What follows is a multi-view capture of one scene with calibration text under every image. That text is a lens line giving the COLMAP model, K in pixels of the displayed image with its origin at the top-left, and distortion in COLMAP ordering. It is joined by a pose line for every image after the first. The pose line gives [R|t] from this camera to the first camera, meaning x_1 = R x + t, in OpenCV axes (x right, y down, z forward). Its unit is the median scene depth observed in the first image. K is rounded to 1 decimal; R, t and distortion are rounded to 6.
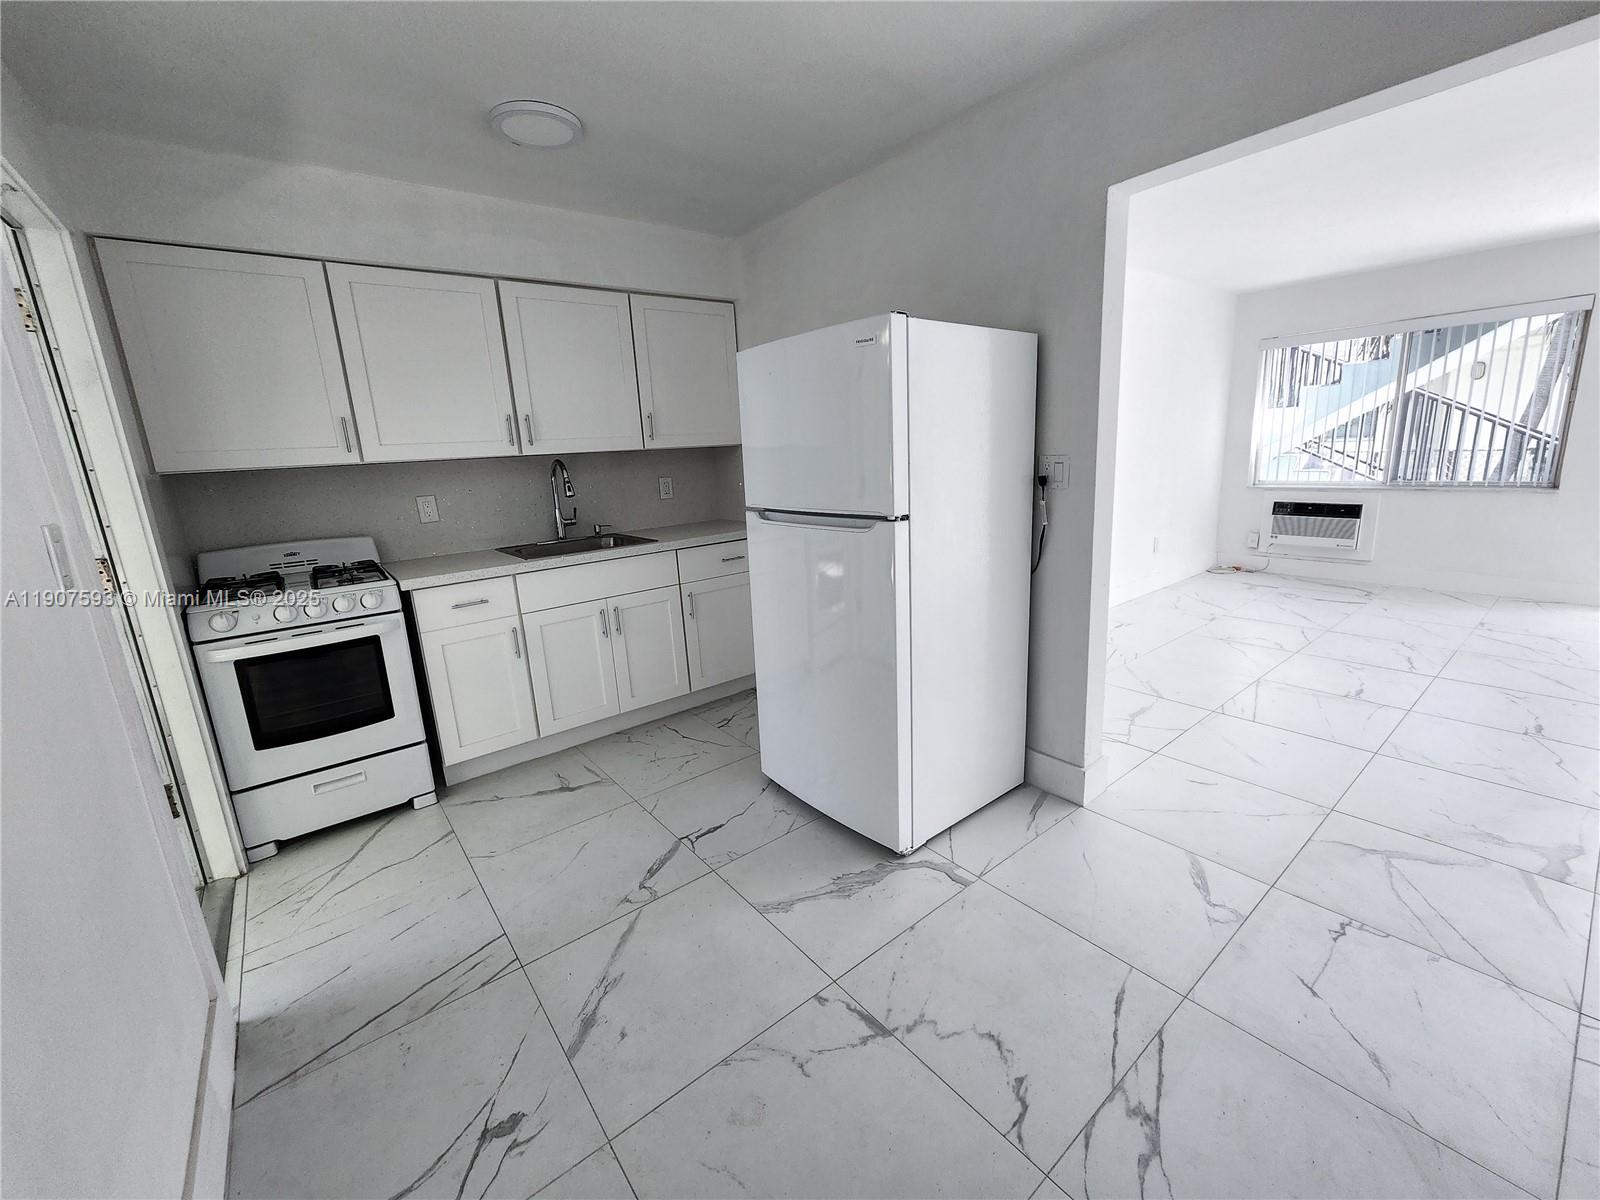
lens RADIAL K [[650.0, 0, 803.0], [0, 650.0, 591.4], [0, 0, 1]] dist [0.000084, -0.000431]
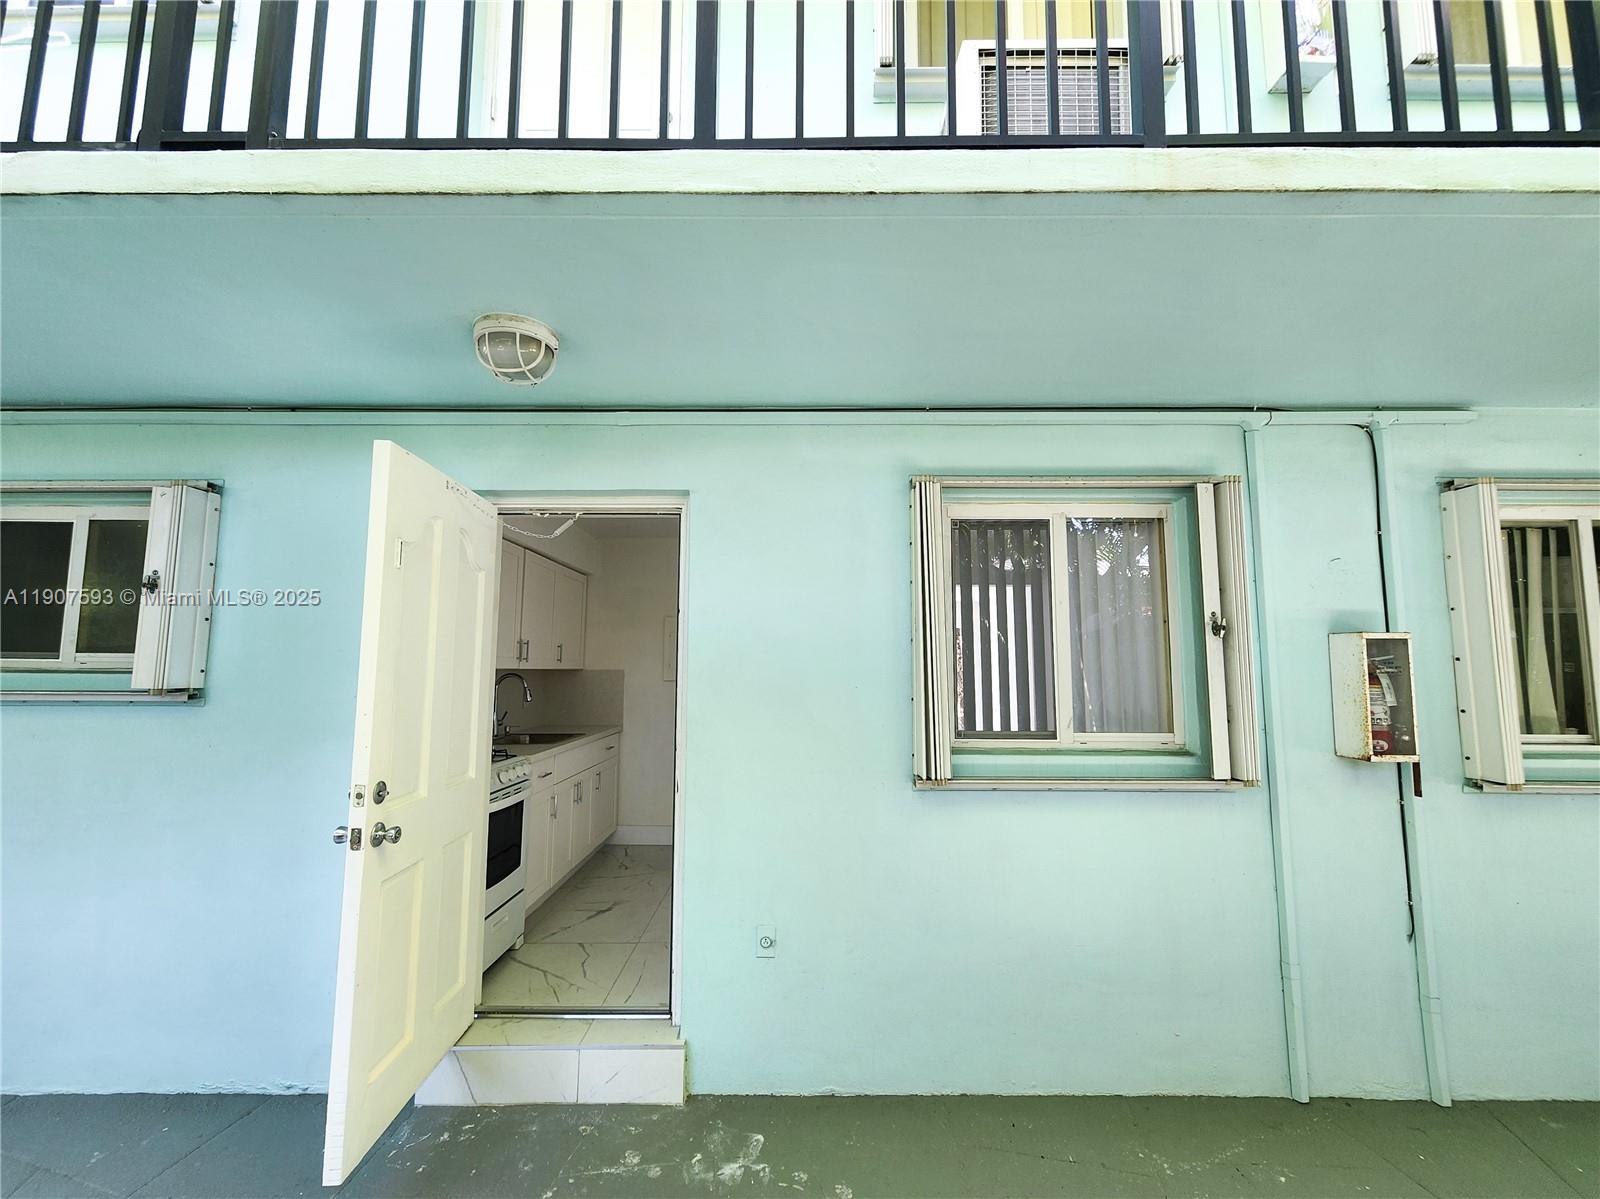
lens RADIAL K [[650.0, 0, 797.3], [0, 650.0, 607.0], [0, 0, 1]] dist [0.000084, -0.000431]
pose [[0.618250, 0.133025, 0.774643, -1.311403], [0.130013, 0.954688, -0.267707, 0.117070], [-0.775154, 0.266223, 0.572941, -0.282243]]
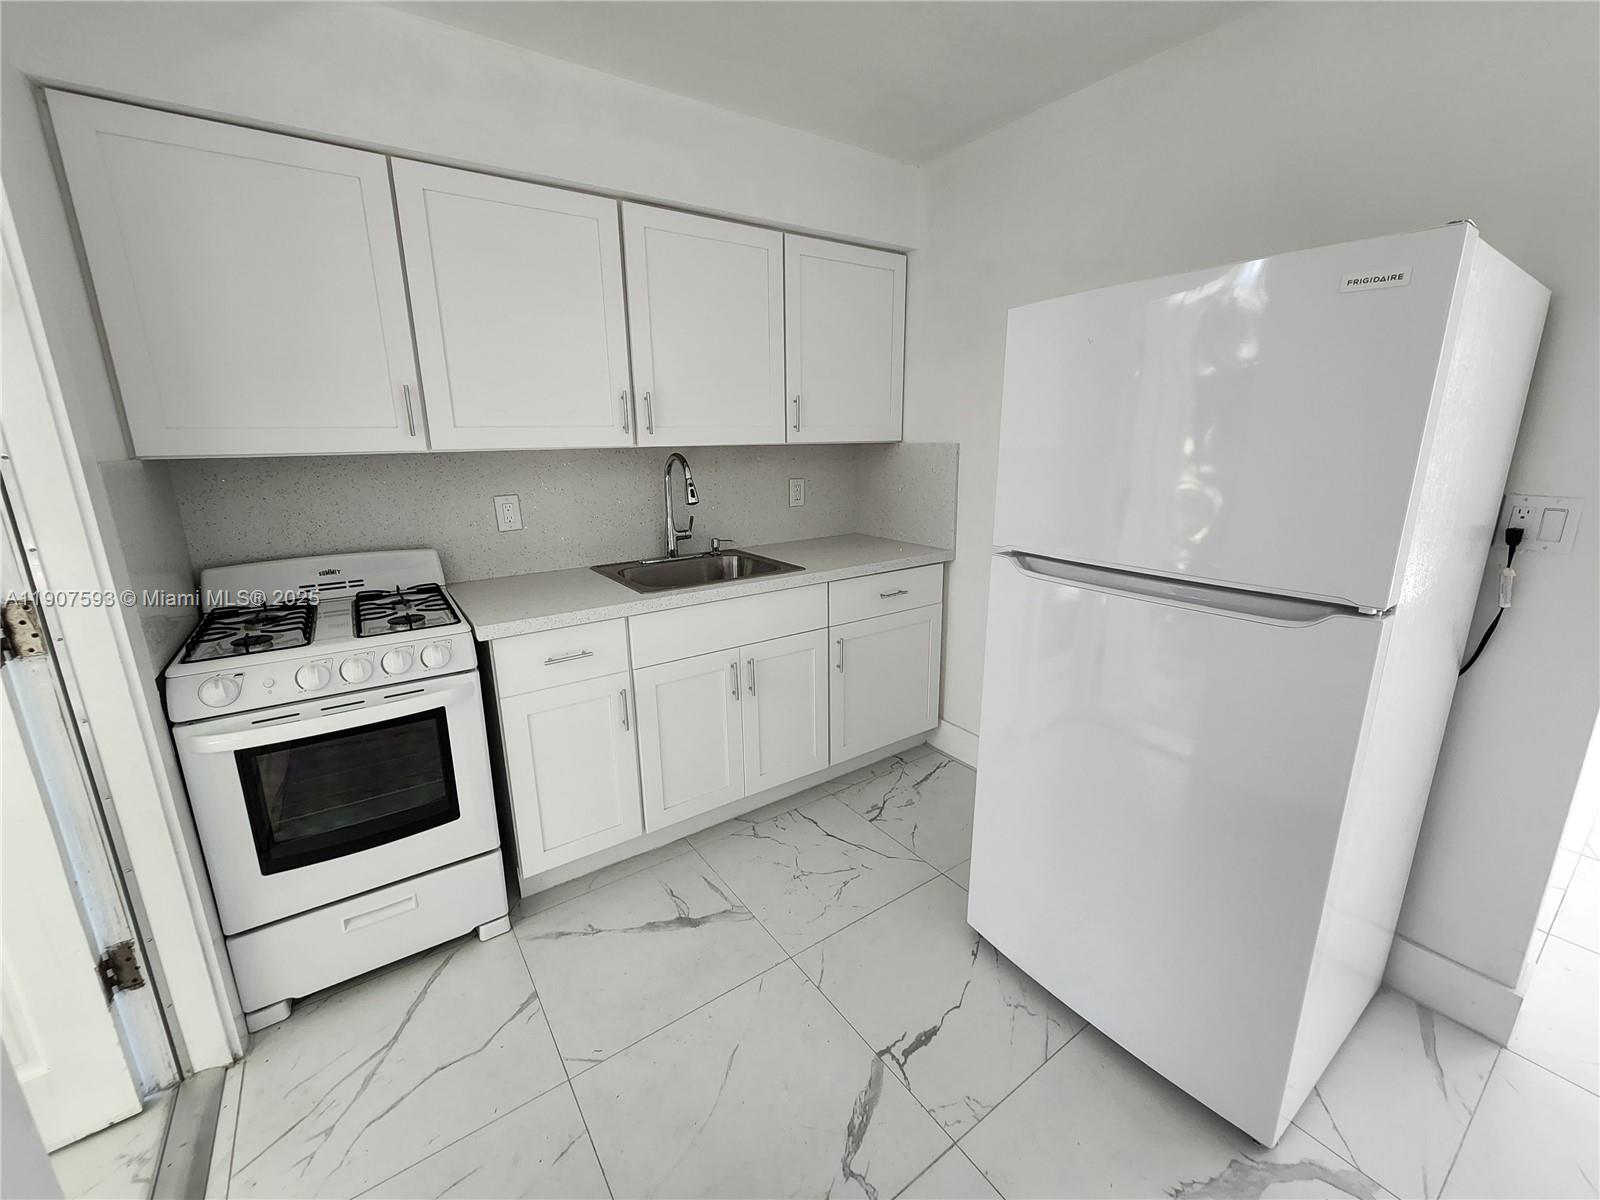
lens RADIAL K [[650.0, 0, 802.2], [0, 650.0, 592.0], [0, 0, 1]] dist [0.000084, -0.000431]
pose [[0.997206, 0.055942, -0.049506, -0.232000], [-0.054842, 0.998223, 0.023289, -0.084460], [0.050720, -0.020509, 0.998502, 0.314019]]
